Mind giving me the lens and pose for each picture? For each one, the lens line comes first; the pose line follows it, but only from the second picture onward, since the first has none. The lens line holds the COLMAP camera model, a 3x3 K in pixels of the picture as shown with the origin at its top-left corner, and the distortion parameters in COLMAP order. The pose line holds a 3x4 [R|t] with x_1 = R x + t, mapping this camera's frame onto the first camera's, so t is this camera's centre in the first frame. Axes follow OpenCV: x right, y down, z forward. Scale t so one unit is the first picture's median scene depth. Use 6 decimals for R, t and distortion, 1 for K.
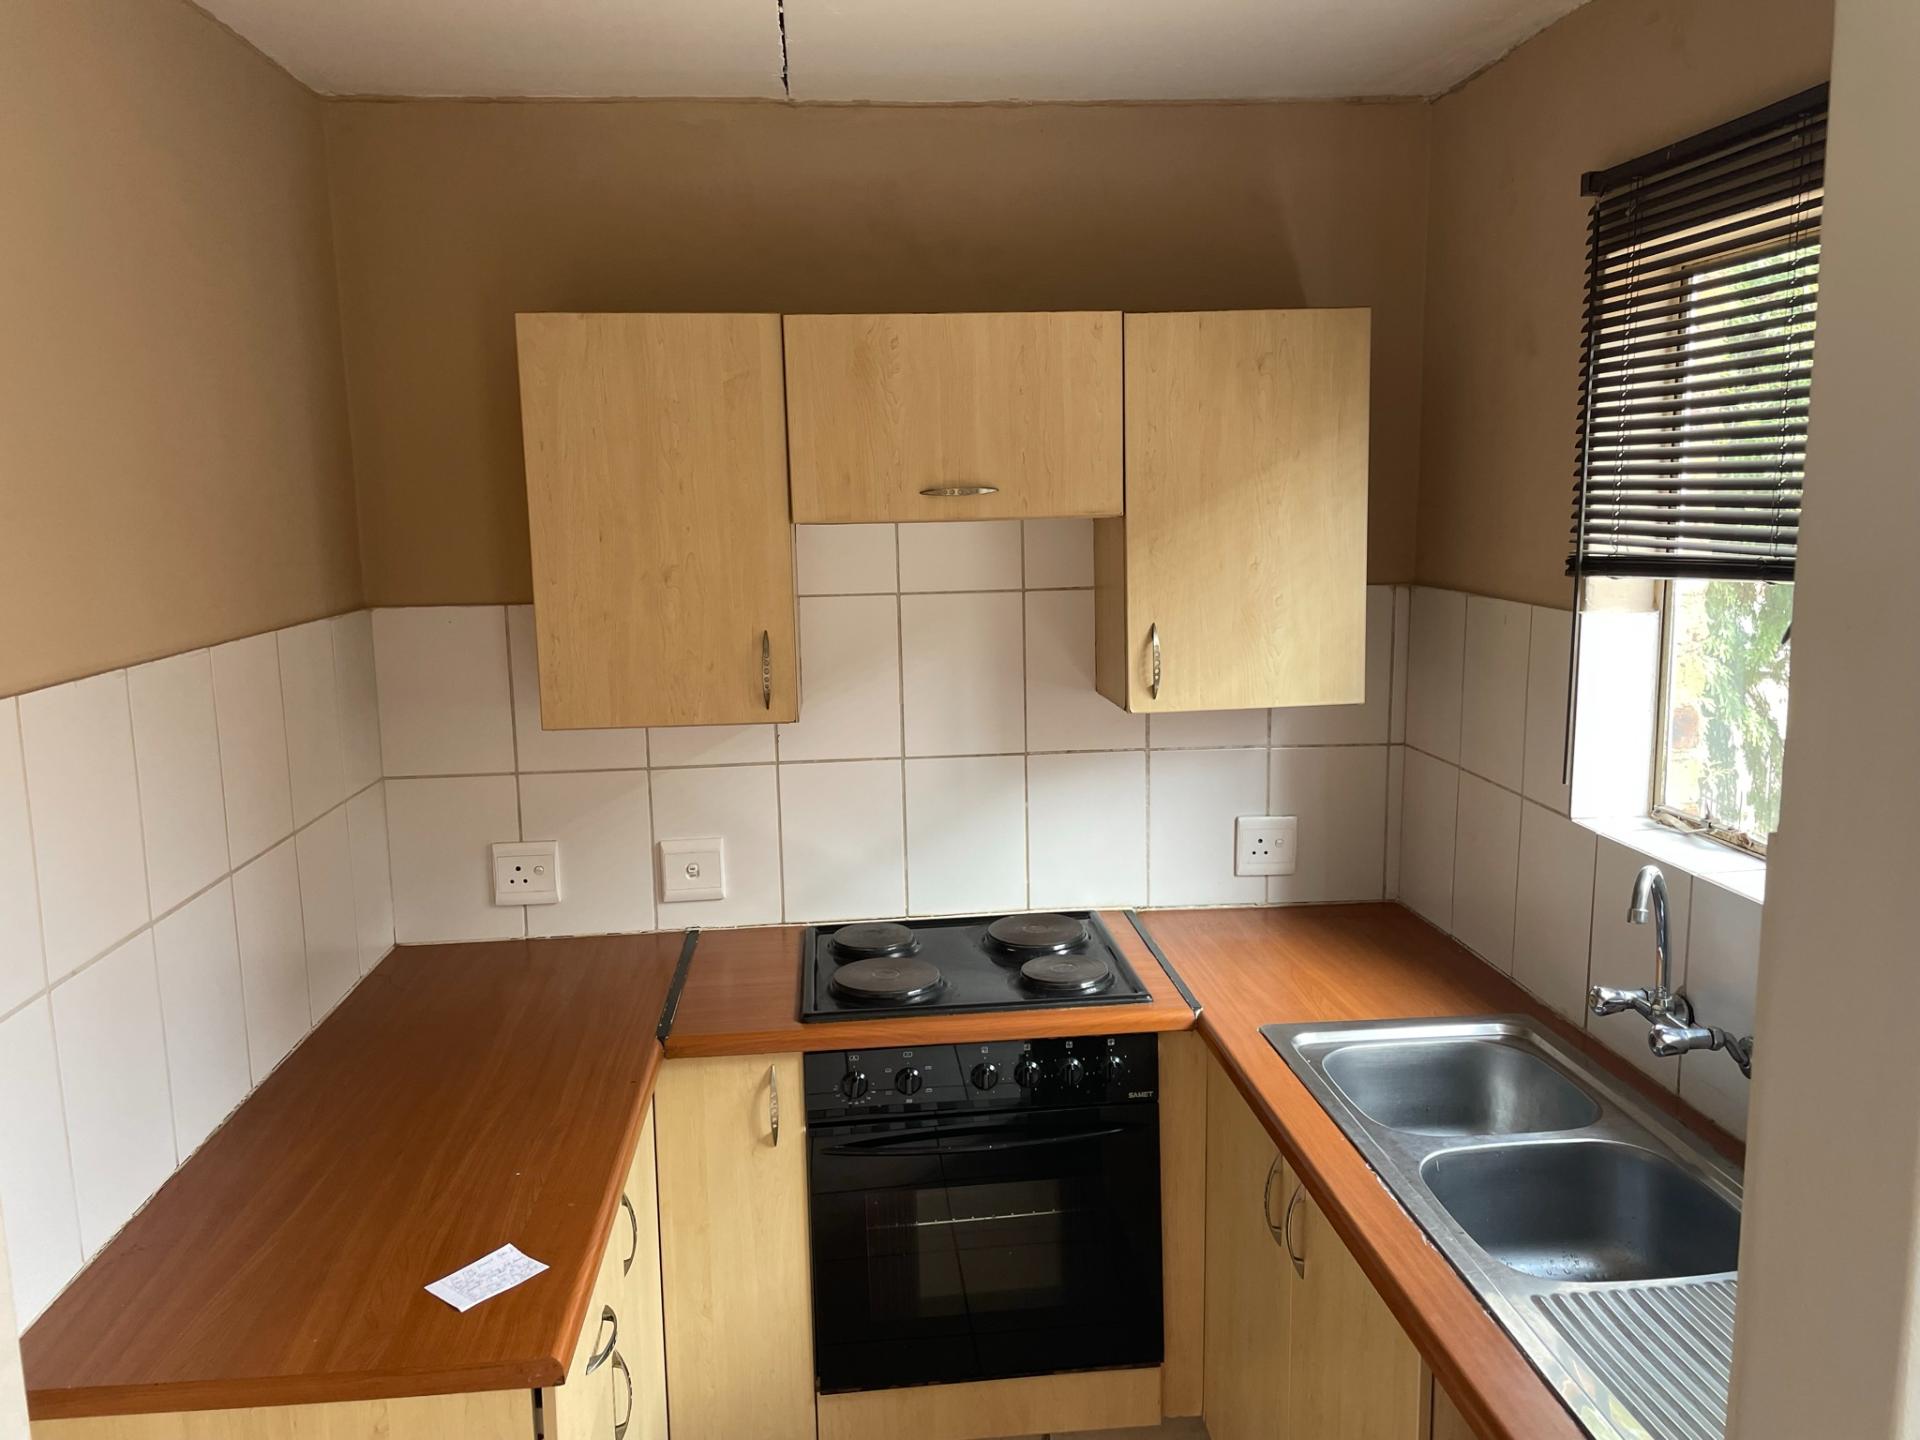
lens RADIAL K [[1461.4, 0, 955.9], [0, 1461.4, 707.9], [0, 0, 1]] dist [0.083046, -0.104346]
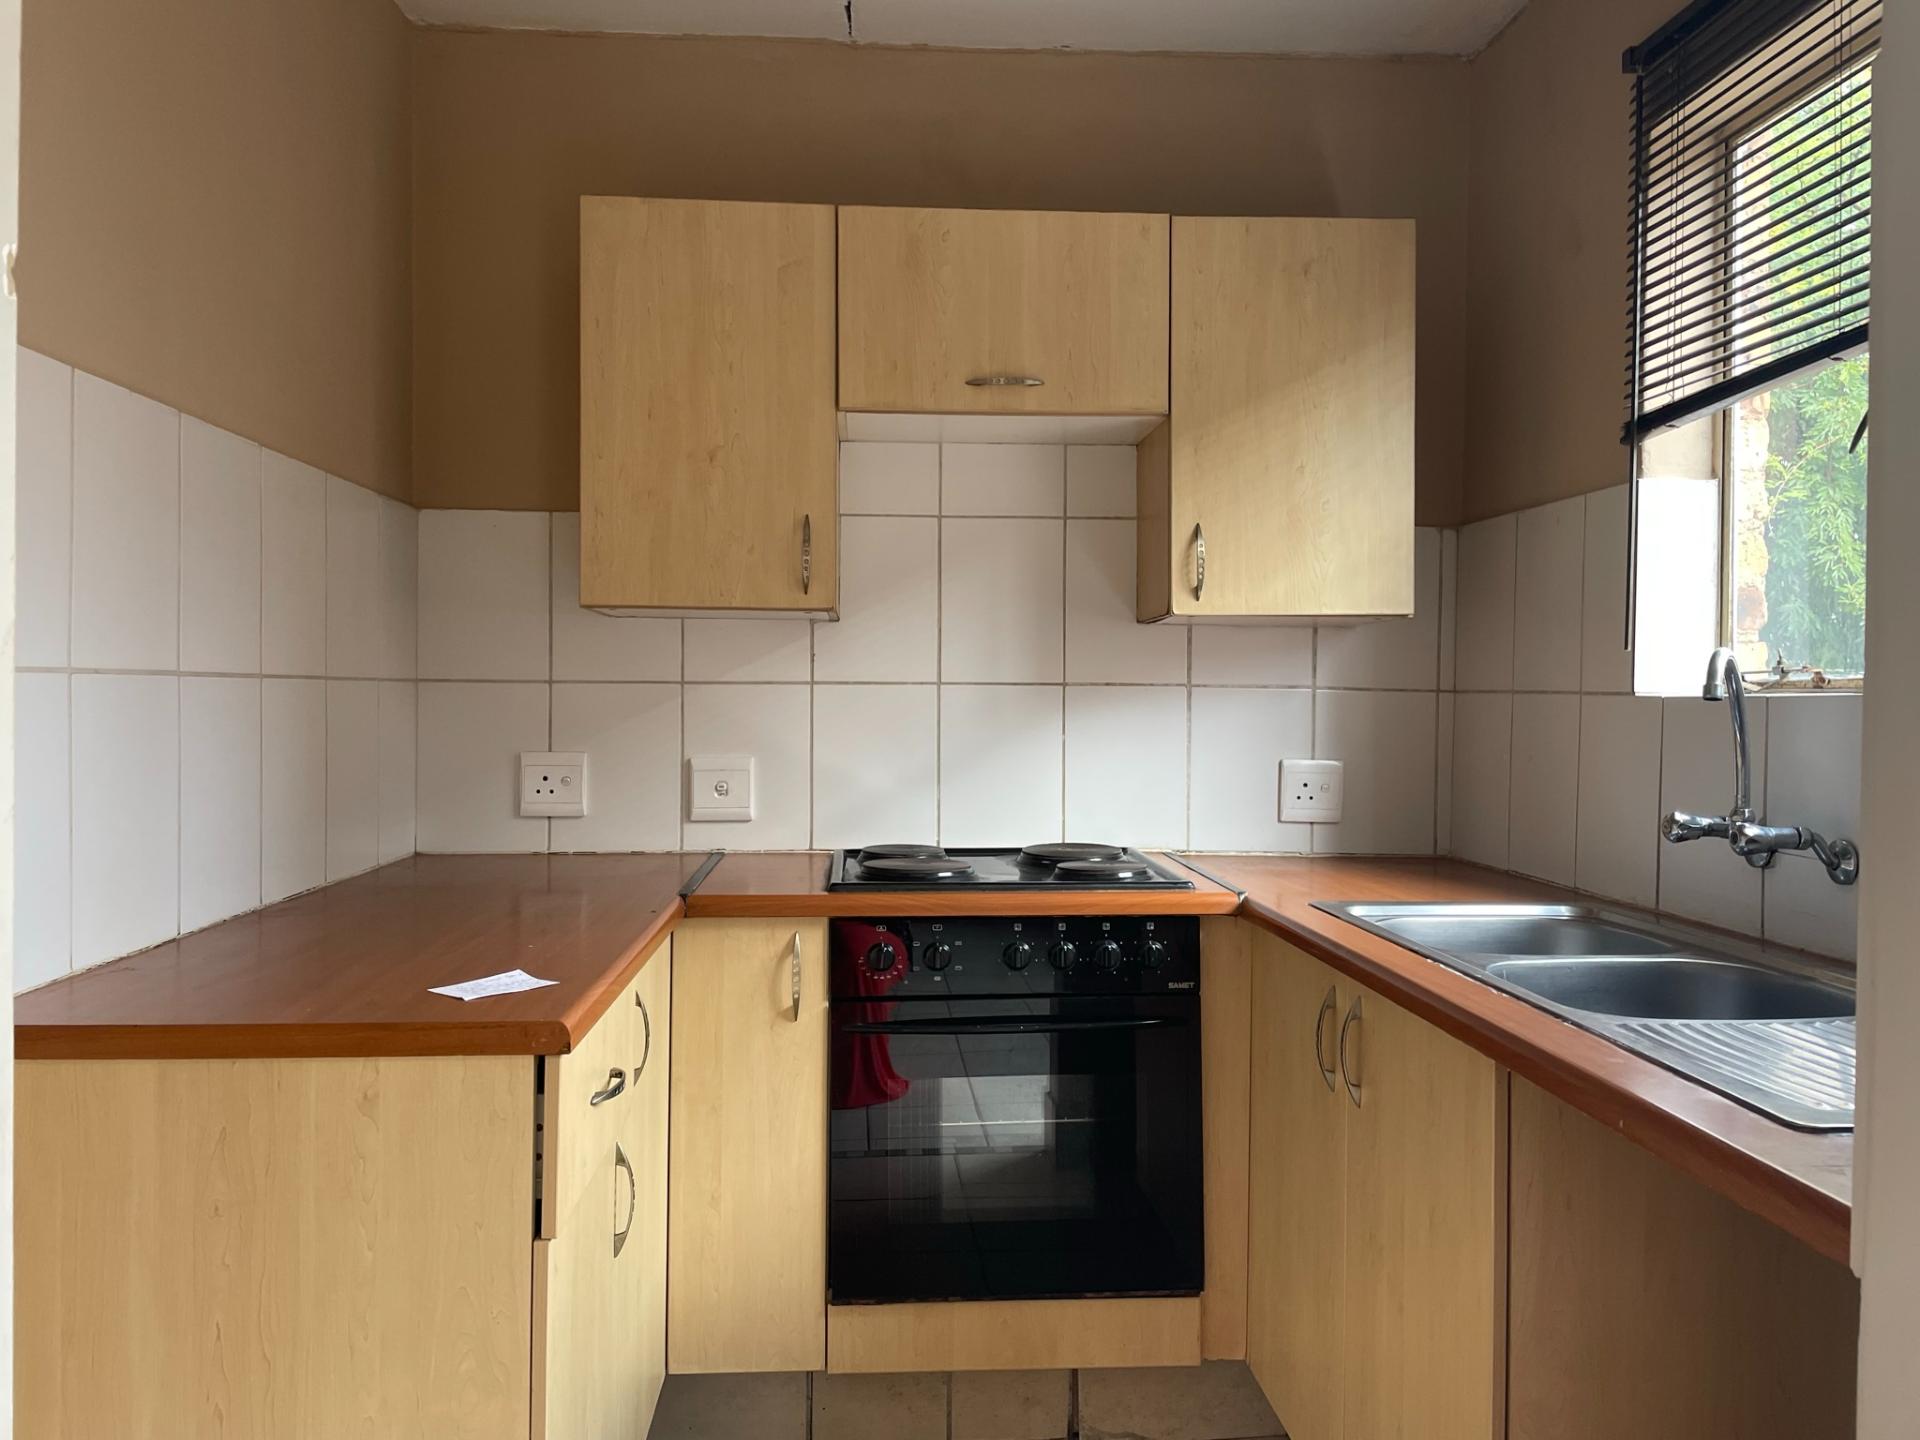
lens RADIAL K [[1461.4, 0, 941.3], [0, 1461.4, 721.9], [0, 0, 1]] dist [0.083046, -0.104346]
pose [[0.999163, 0.026314, -0.031319, -0.003685], [-0.030545, 0.989201, -0.143344, 0.229250], [0.027209, 0.144180, 0.989177, 0.034466]]
